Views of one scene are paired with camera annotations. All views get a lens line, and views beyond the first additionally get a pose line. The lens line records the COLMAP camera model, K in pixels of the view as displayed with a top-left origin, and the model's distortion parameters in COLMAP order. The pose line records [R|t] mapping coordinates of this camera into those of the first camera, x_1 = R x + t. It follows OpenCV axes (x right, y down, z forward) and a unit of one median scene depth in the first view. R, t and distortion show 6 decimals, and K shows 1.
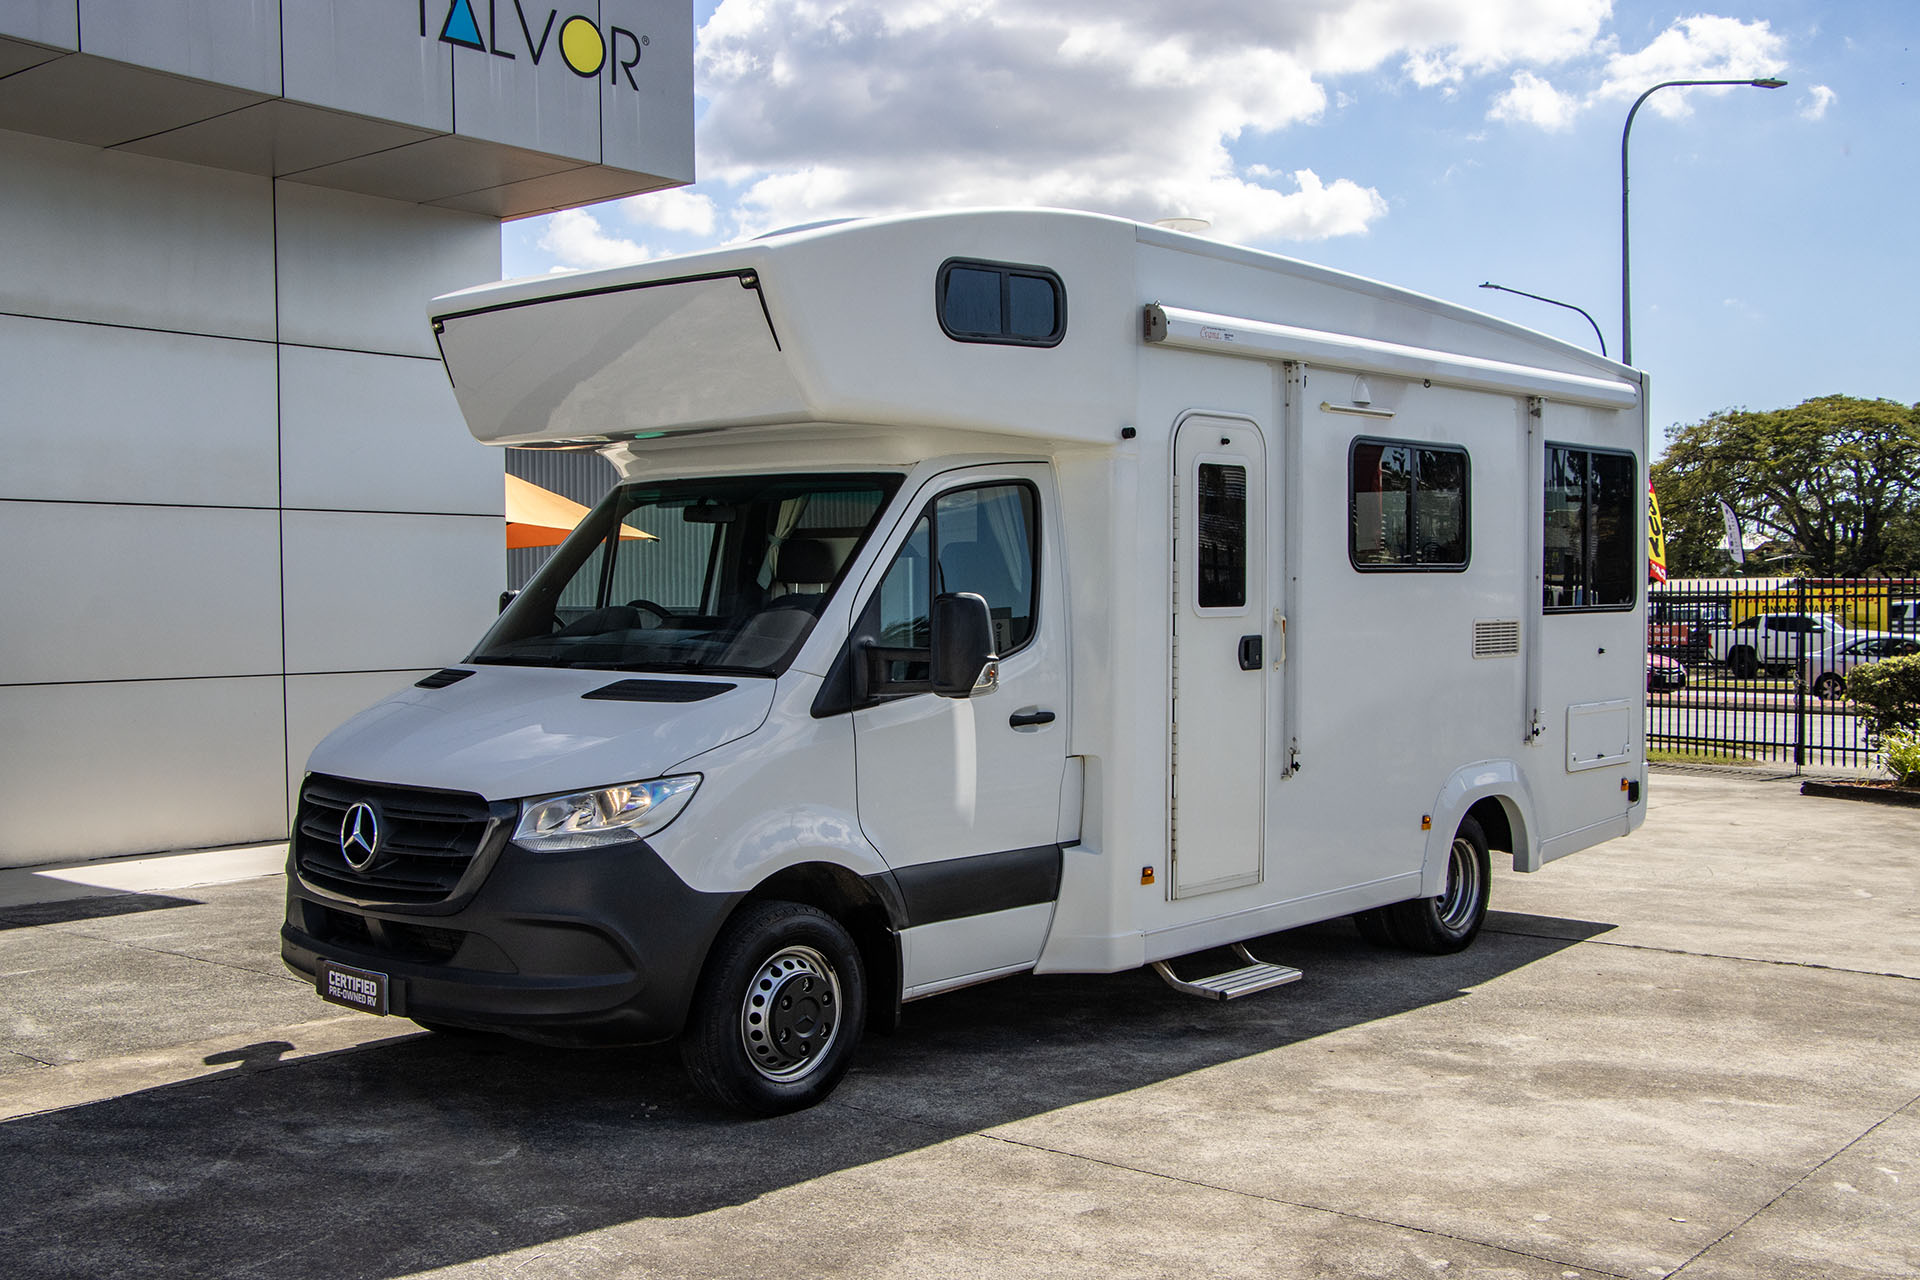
lens RADIAL K [[2024.3, 0, 960.0], [0, 2024.3, 640.0], [0, 0, 1]] dist [-0.113900, 0.326363]
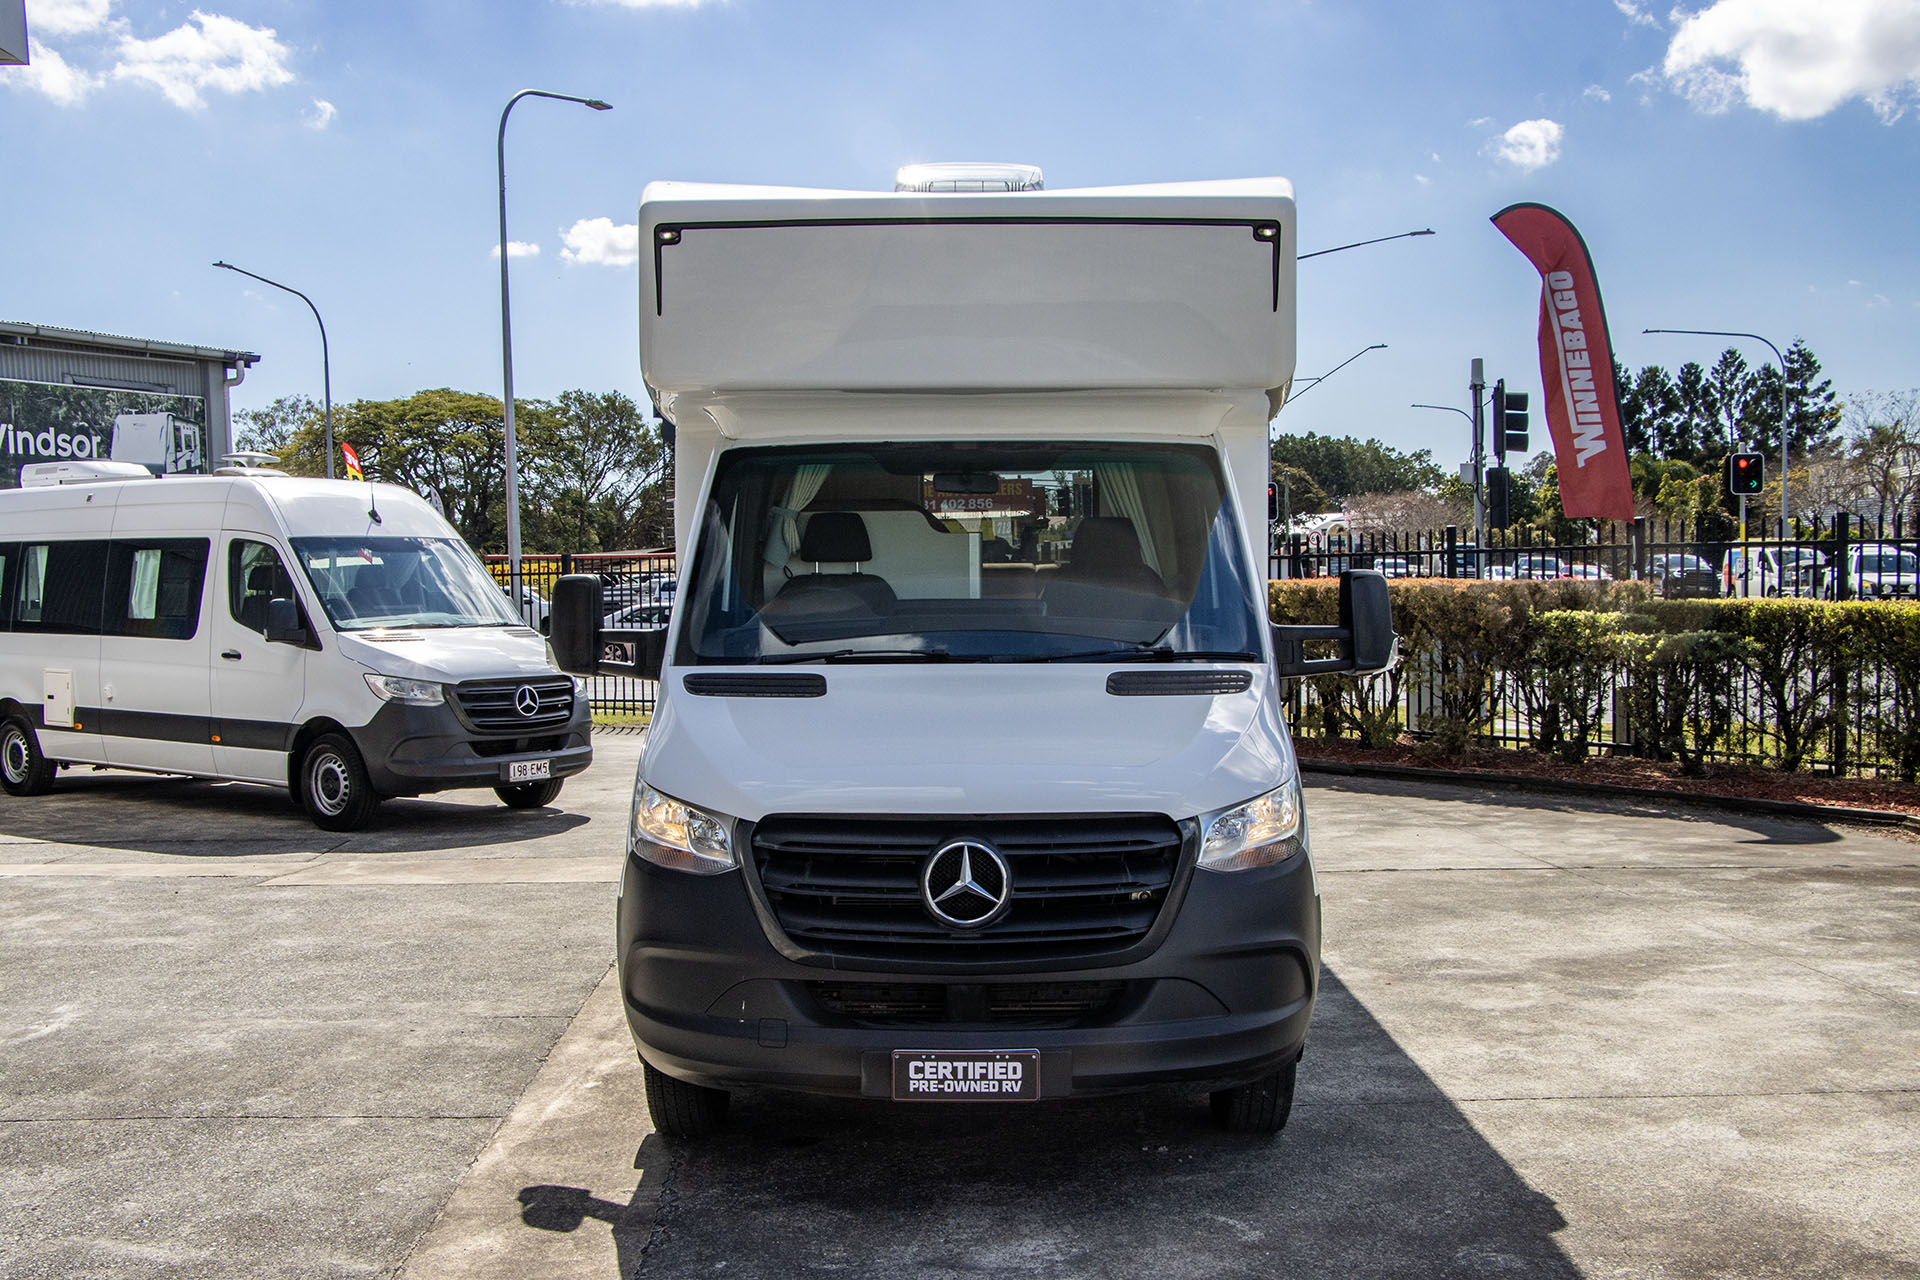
lens RADIAL K [[1947.6, 0, 831.4], [0, 1947.6, 645.9], [0, 0, 1]] dist [-0.045617, 0.045549]
pose [[0.746012, -0.033599, 0.665084, -0.741287], [0.023103, 0.999431, 0.024575, -0.014726], [-0.665531, -0.002968, 0.746364, 0.403243]]
